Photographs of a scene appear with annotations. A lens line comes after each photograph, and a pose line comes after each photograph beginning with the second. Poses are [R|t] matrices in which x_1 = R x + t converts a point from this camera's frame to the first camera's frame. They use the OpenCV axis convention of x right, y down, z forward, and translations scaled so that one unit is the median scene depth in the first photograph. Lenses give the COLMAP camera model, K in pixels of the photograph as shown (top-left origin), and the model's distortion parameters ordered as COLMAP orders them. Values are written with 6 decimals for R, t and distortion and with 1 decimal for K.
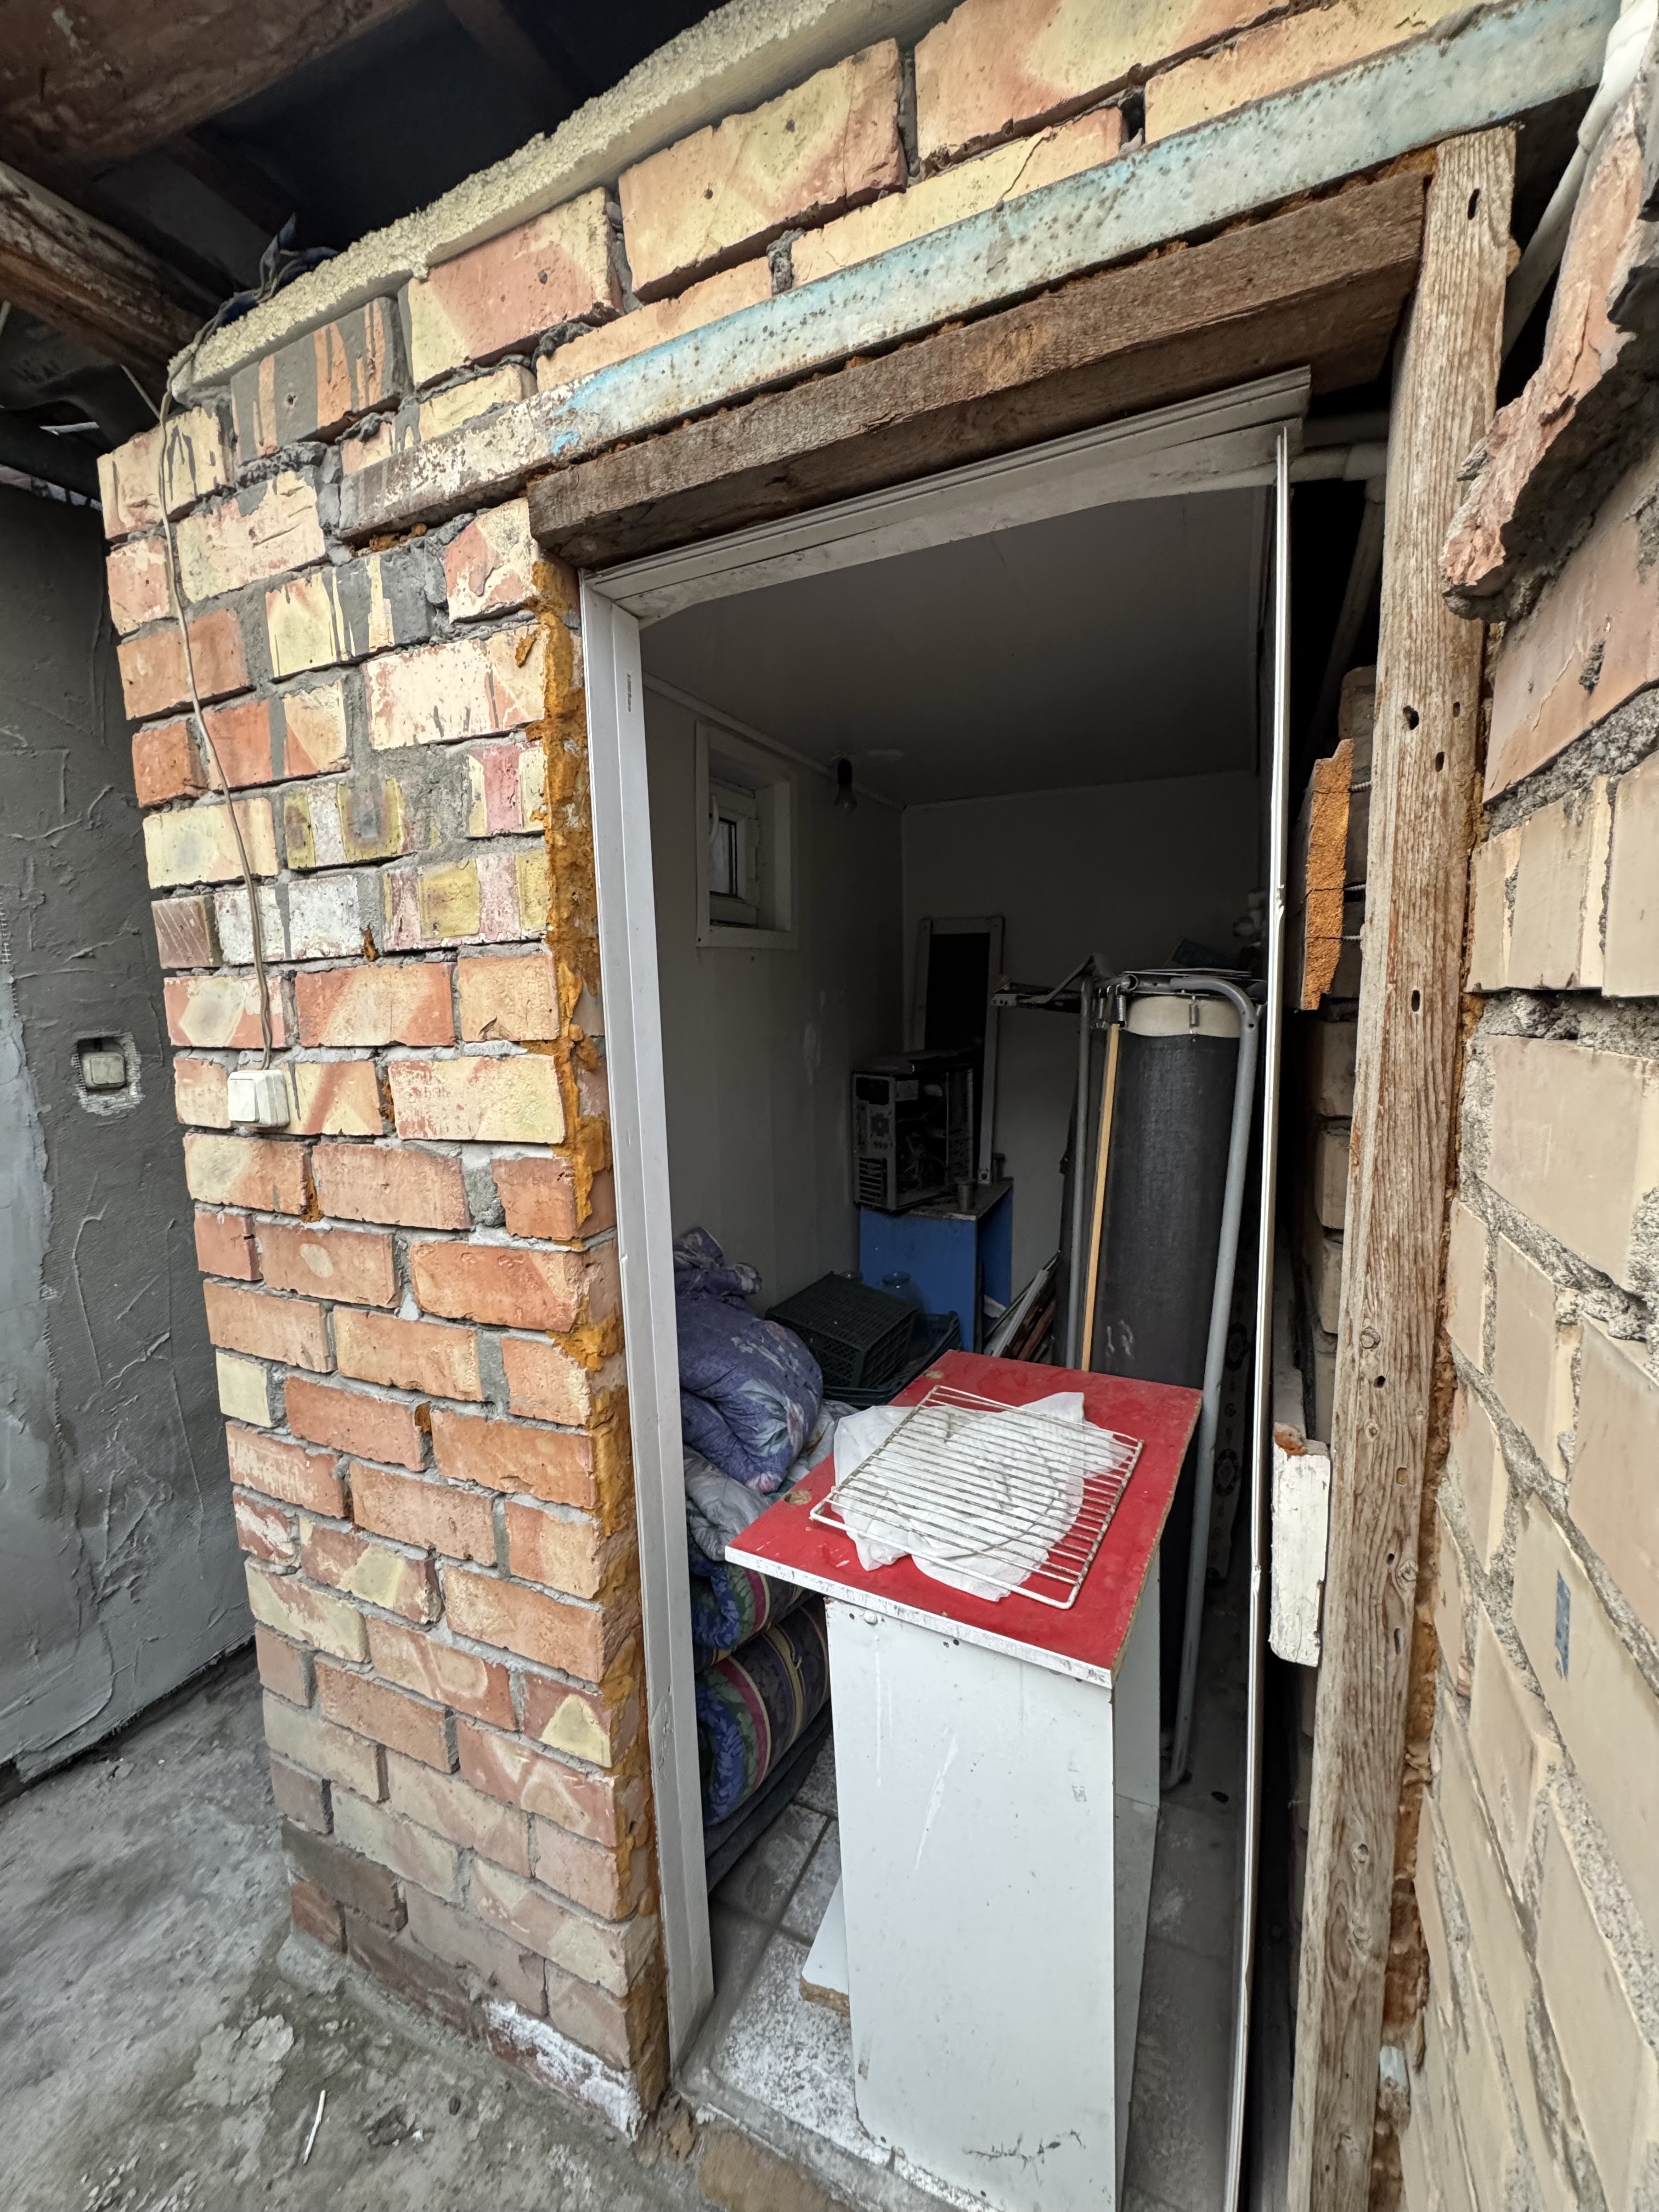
lens RADIAL K [[878.4, 0, 827.3], [0, 878.4, 1105.0], [0, 0, 1]] dist [-0.004075, 0.000569]
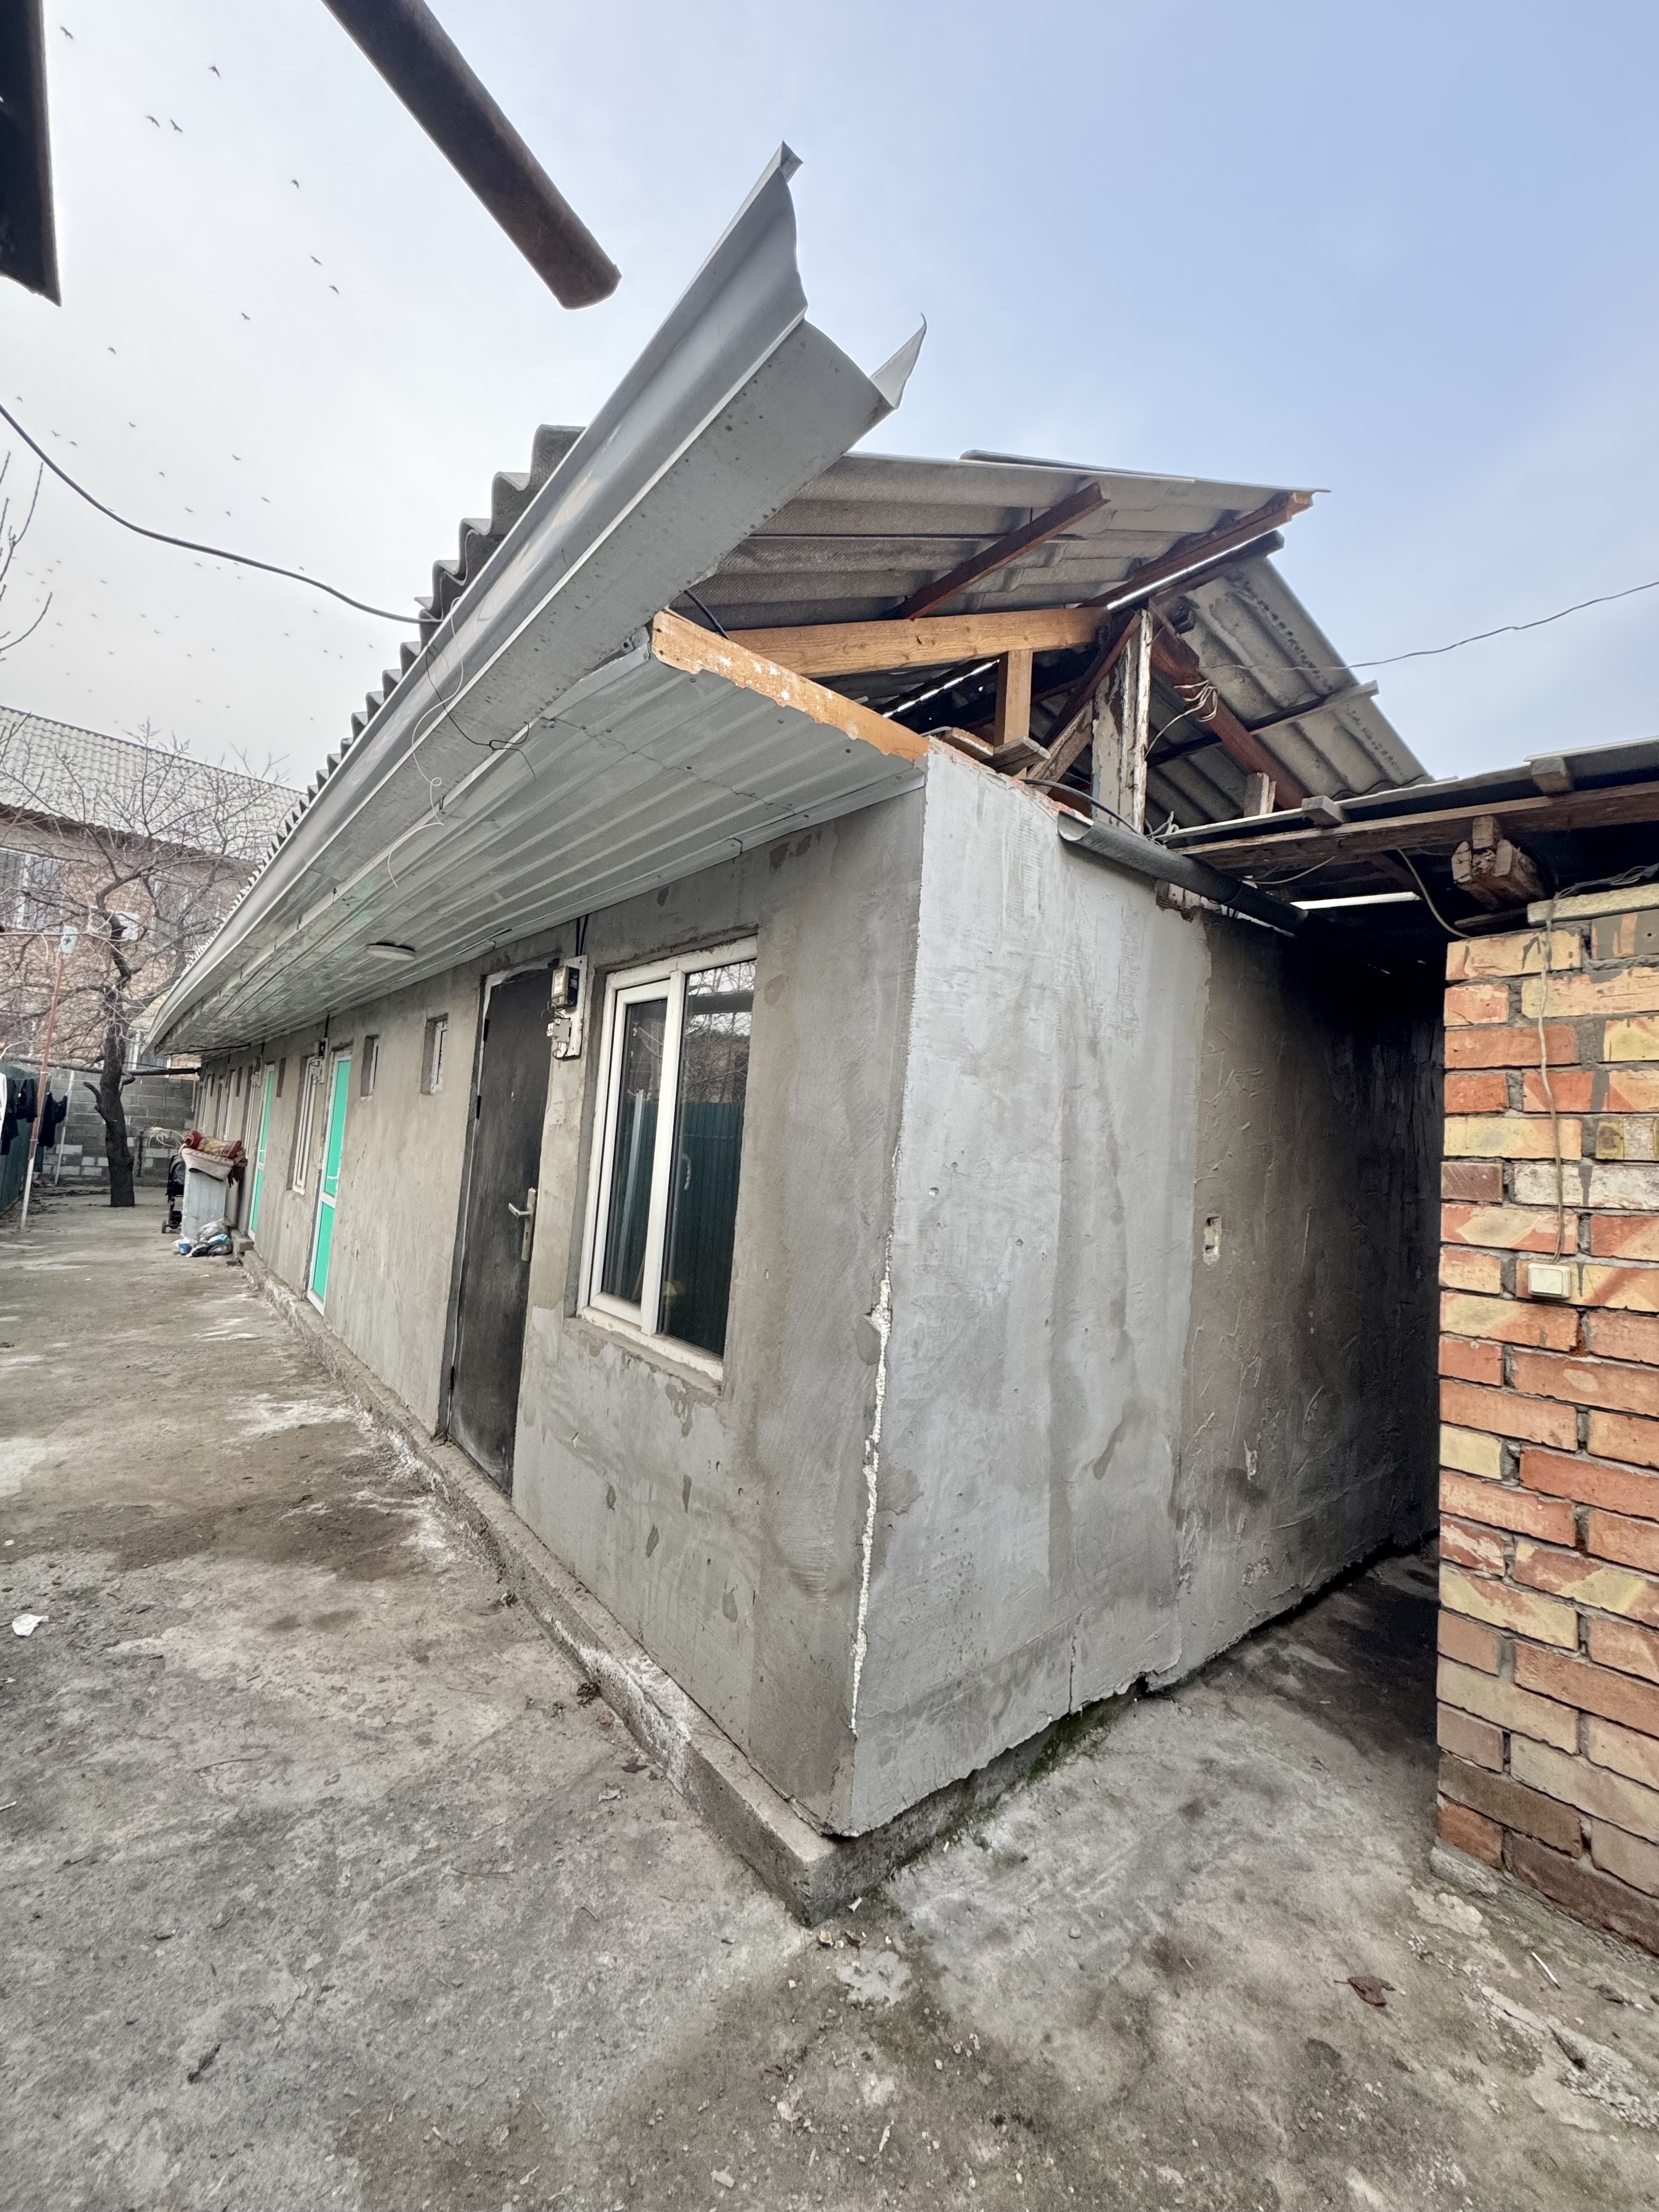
lens RADIAL K [[878.4, 0, 832.1], [0, 878.4, 1102.6], [0, 0, 1]] dist [-0.004075, 0.000569]
pose [[0.908781, 0.053290, -0.413857, -1.209136], [-0.133676, 0.976721, -0.167768, 0.127269], [0.395282, 0.207787, 0.894749, -1.196832]]
